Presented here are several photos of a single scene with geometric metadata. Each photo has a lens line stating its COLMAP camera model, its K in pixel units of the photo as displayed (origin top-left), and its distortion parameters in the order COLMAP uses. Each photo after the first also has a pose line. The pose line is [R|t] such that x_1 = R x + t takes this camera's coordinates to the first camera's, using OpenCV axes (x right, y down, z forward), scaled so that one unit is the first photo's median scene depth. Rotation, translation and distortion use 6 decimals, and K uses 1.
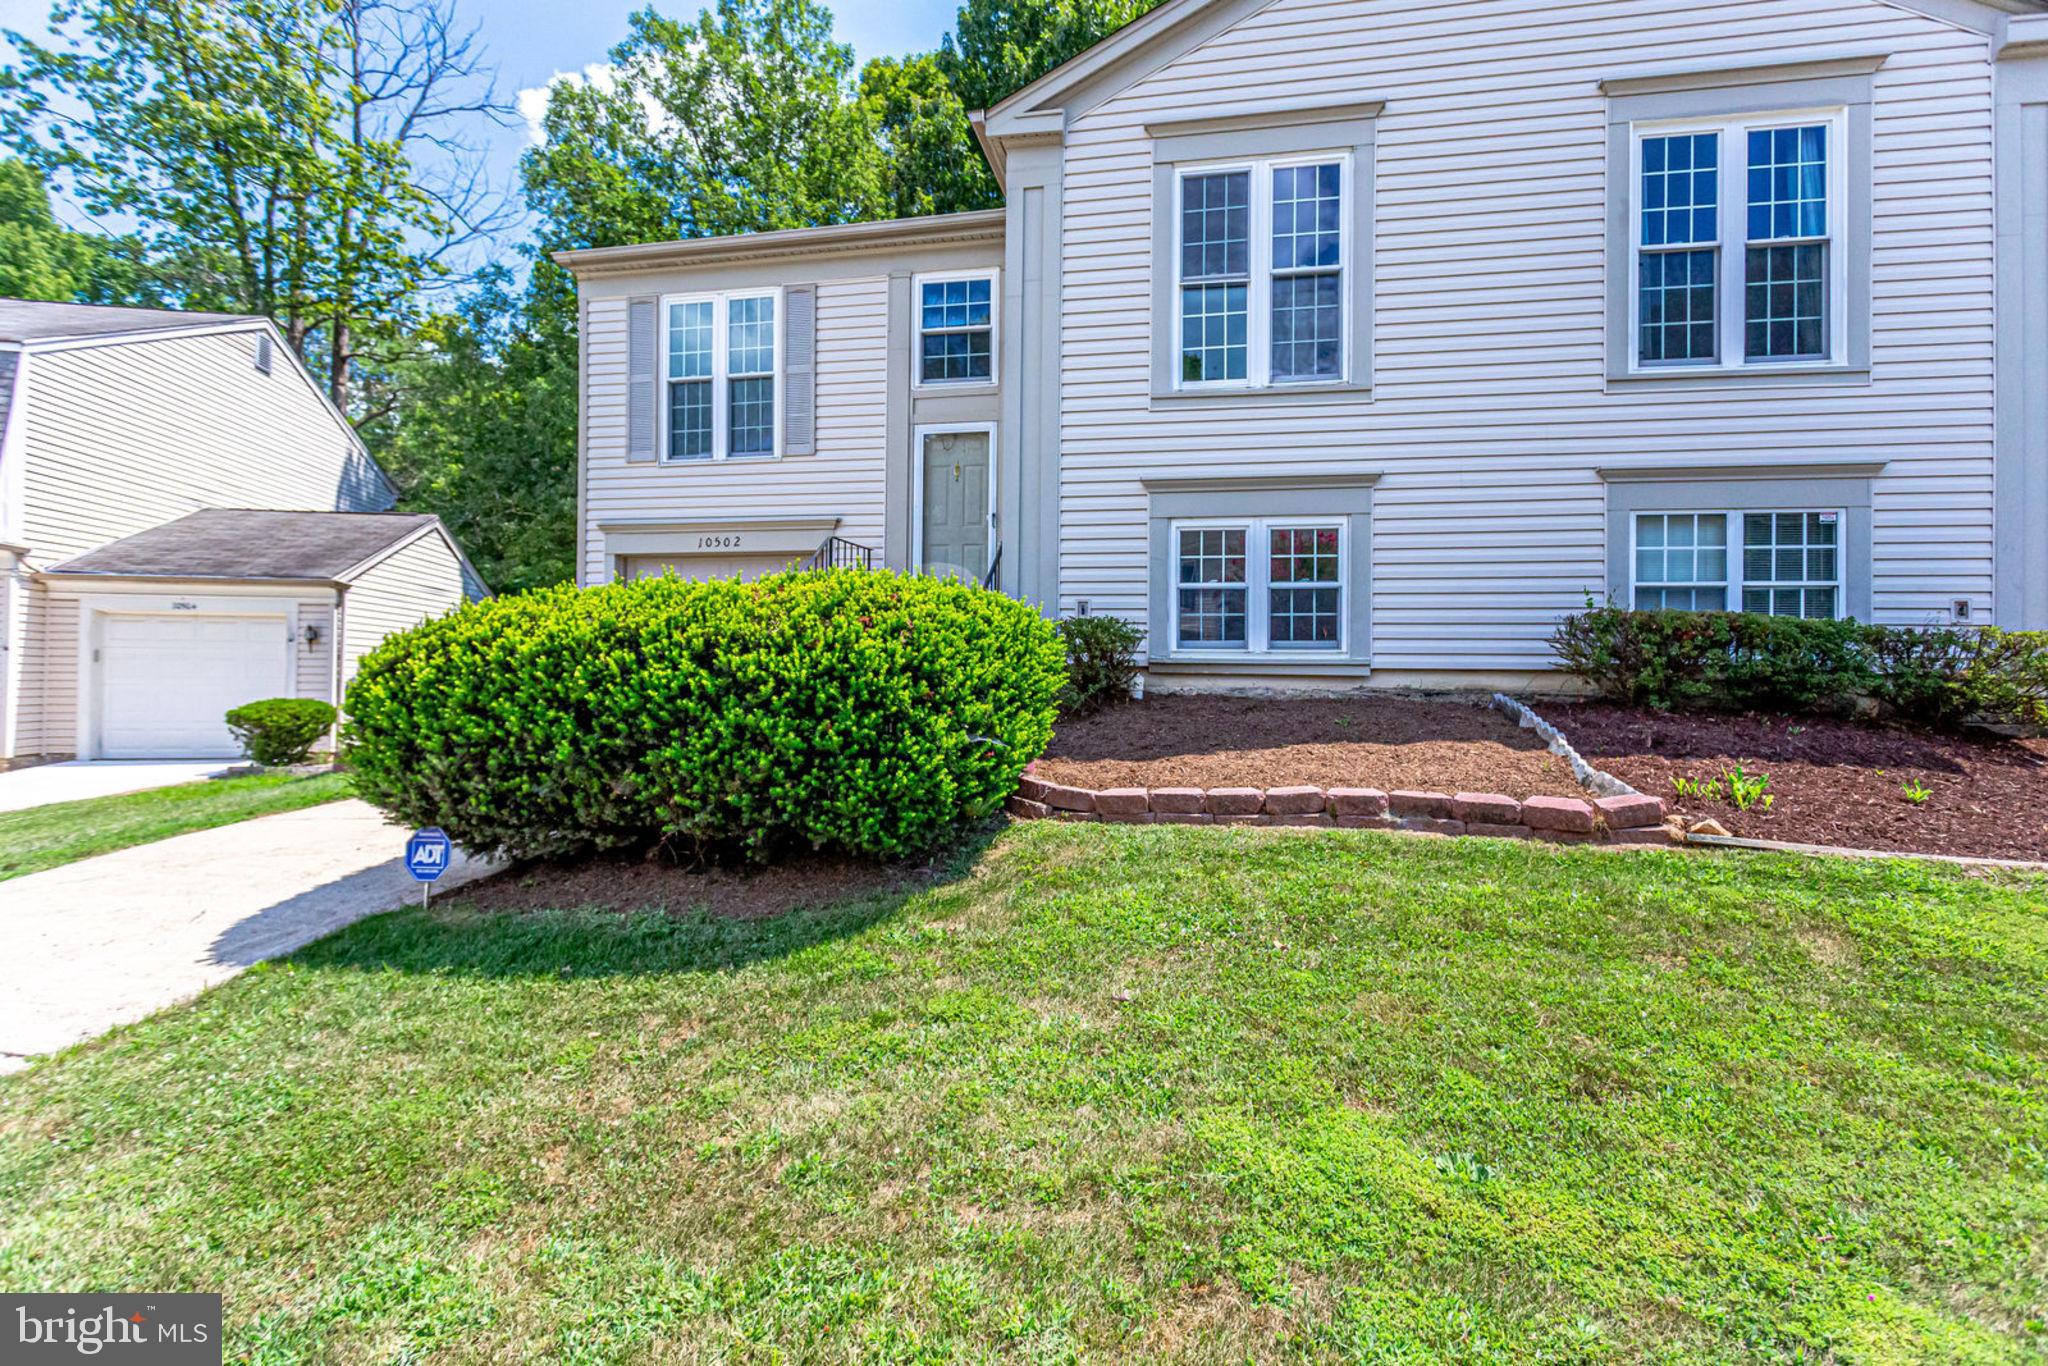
lens RADIAL K [[983.1, 0, 1037.6], [0, 983.1, 657.8], [0, 0, 1]] dist [0.003012, 0.000682]
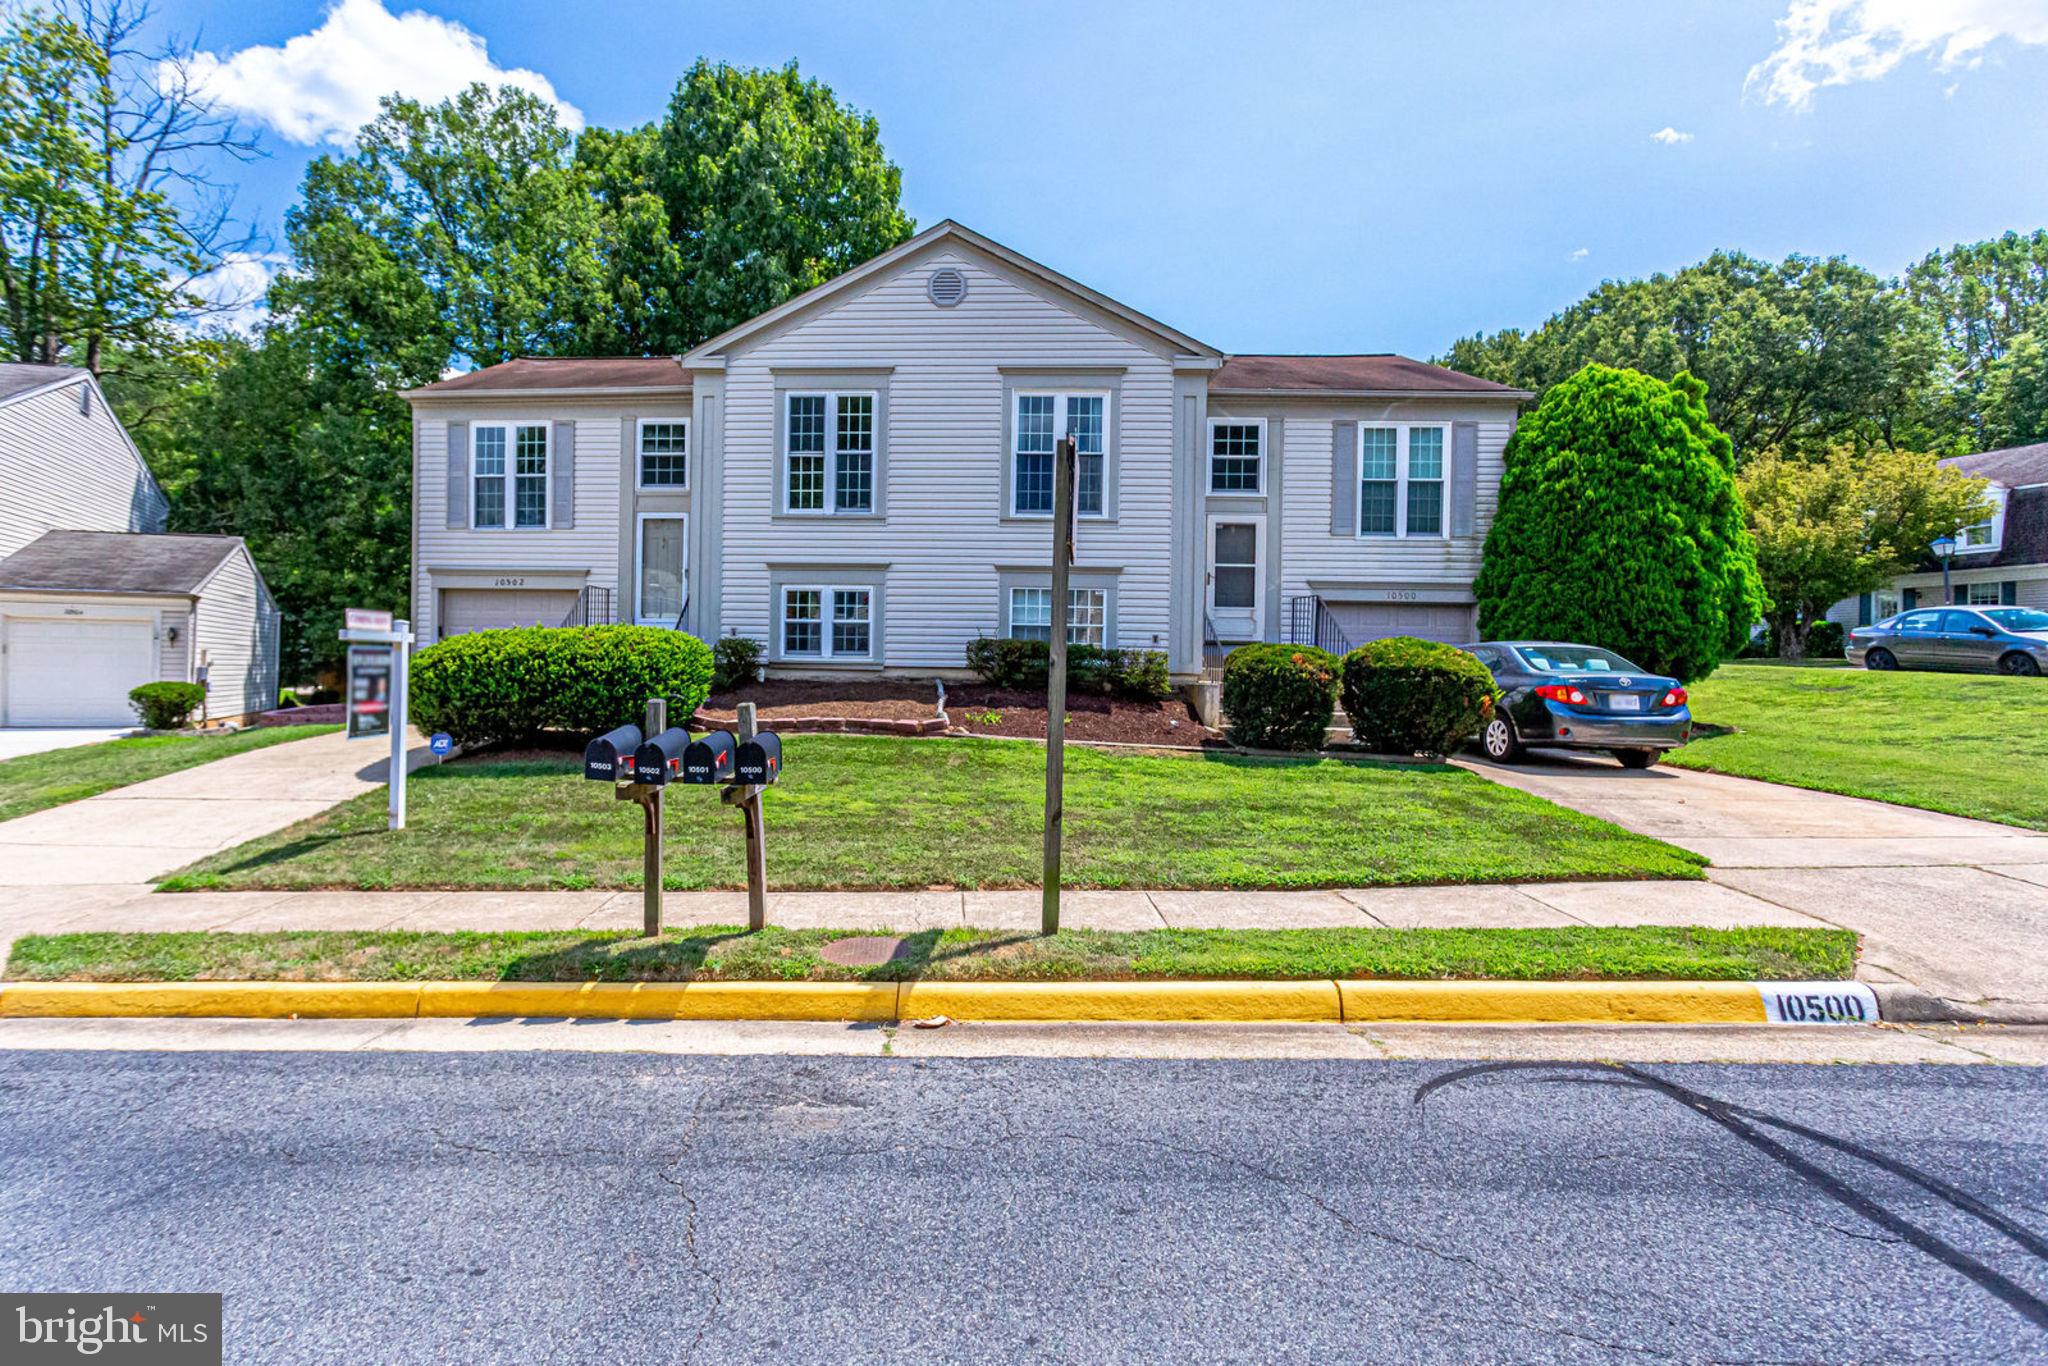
lens RADIAL K [[1022.6, 0, 865.8], [0, 1022.6, 656.5], [0, 0, 1]] dist [0.000176, 0.000746]
pose [[0.992806, 0.006160, 0.119579, 0.065308], [-0.007428, 0.999921, 0.010160, -0.026535], [-0.119507, -0.010975, 0.992773, -0.961712]]
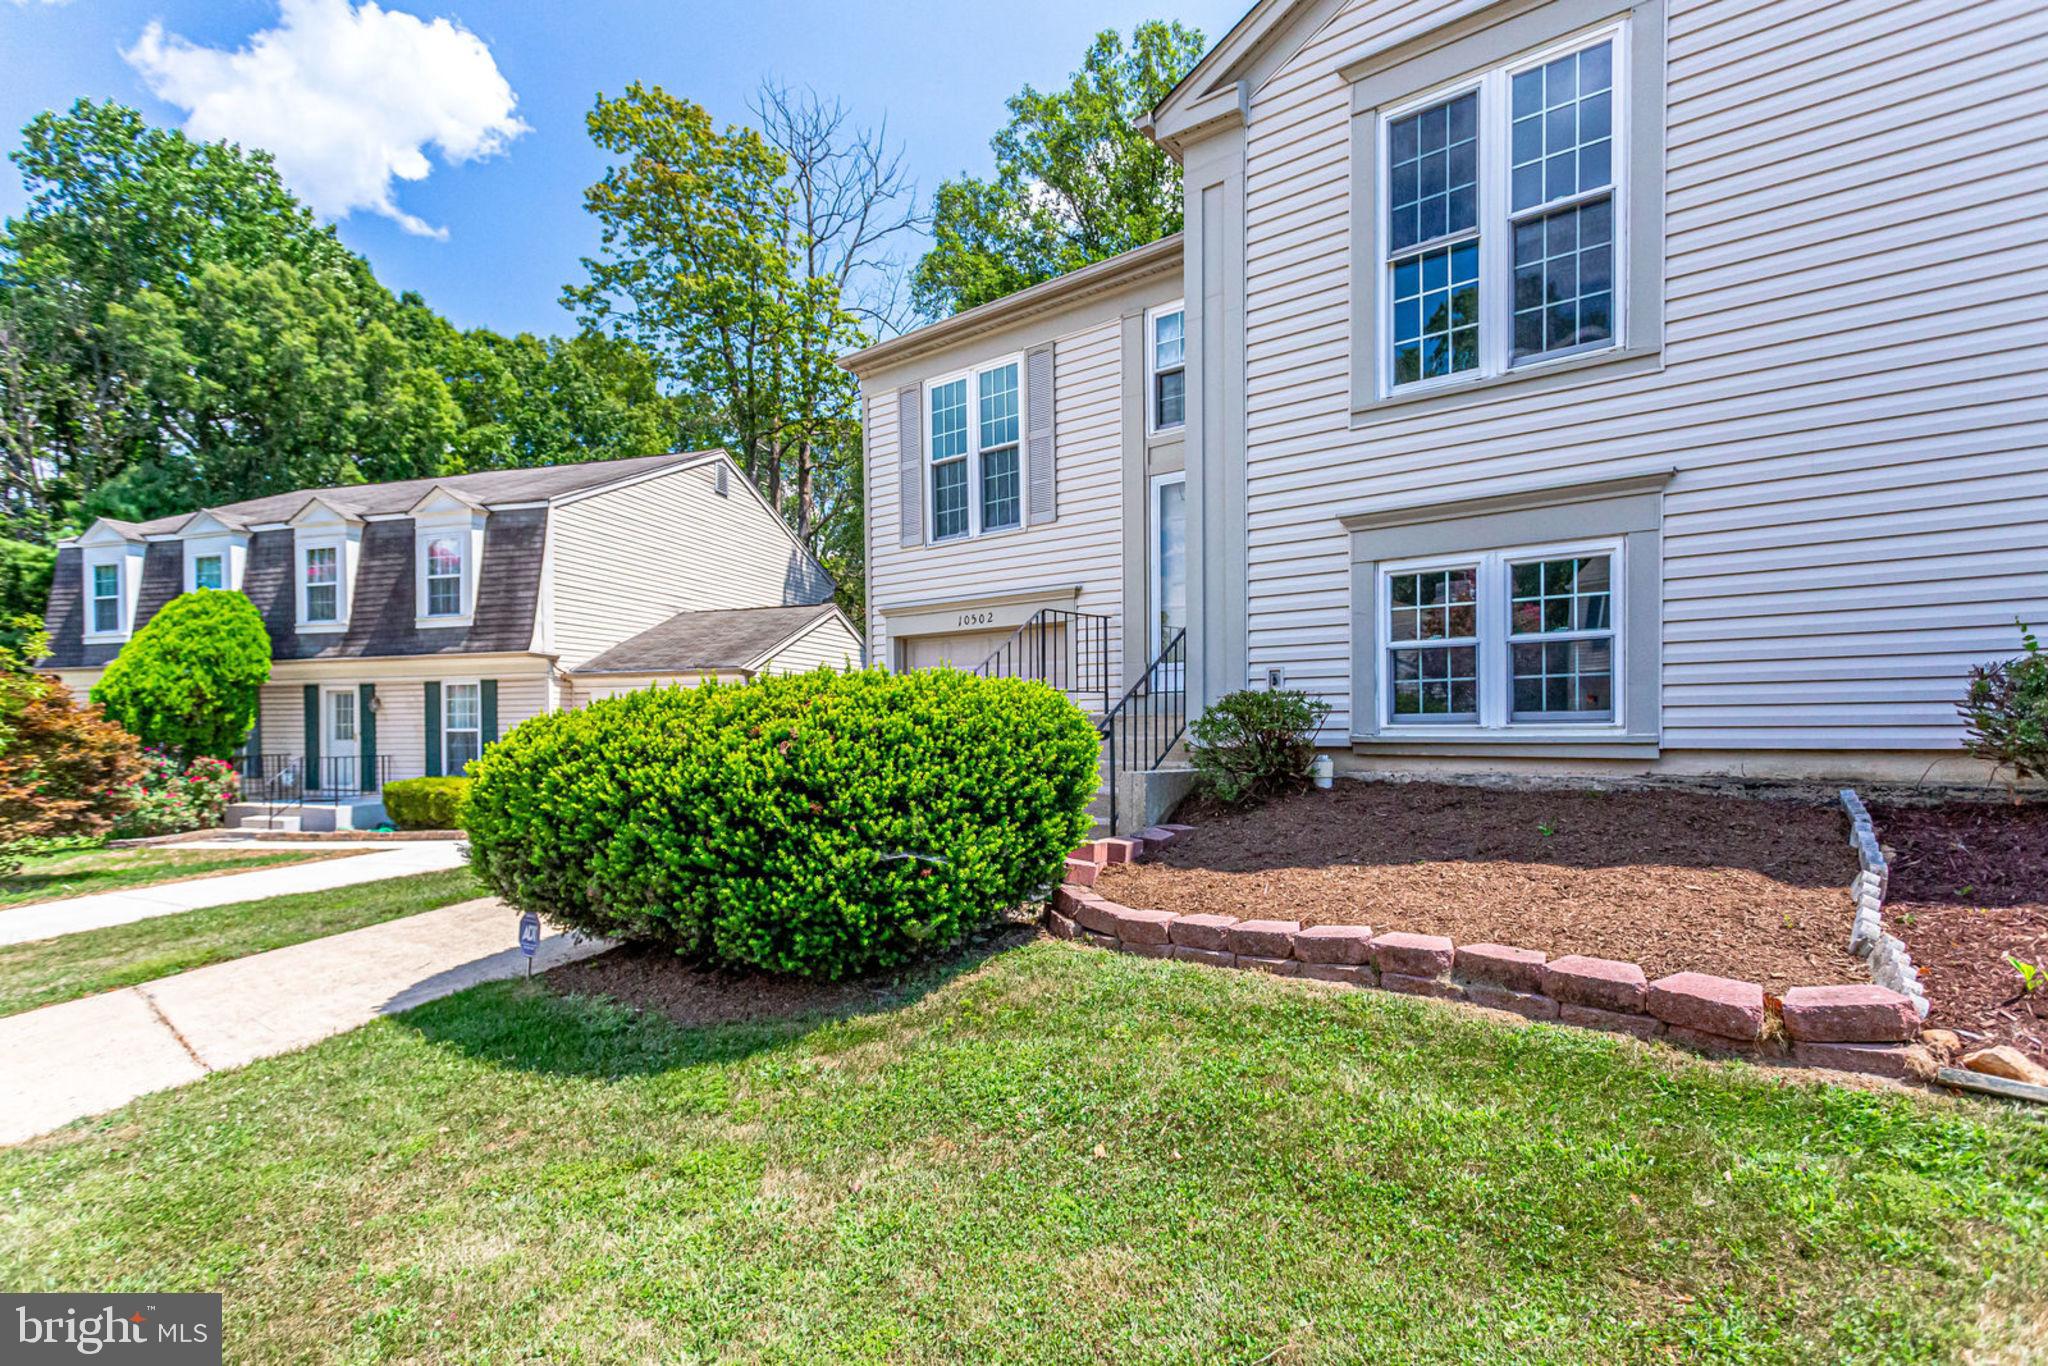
lens RADIAL K [[1015.4, 0, 1010.1], [0, 1015.4, 746.2], [0, 0, 1]] dist [-0.002286, -0.000019]
pose [[0.885347, -0.009076, -0.464843, 0.262506], [0.025316, 0.999267, 0.028707, -0.023666], [0.464242, -0.037184, 0.884928, 0.130539]]
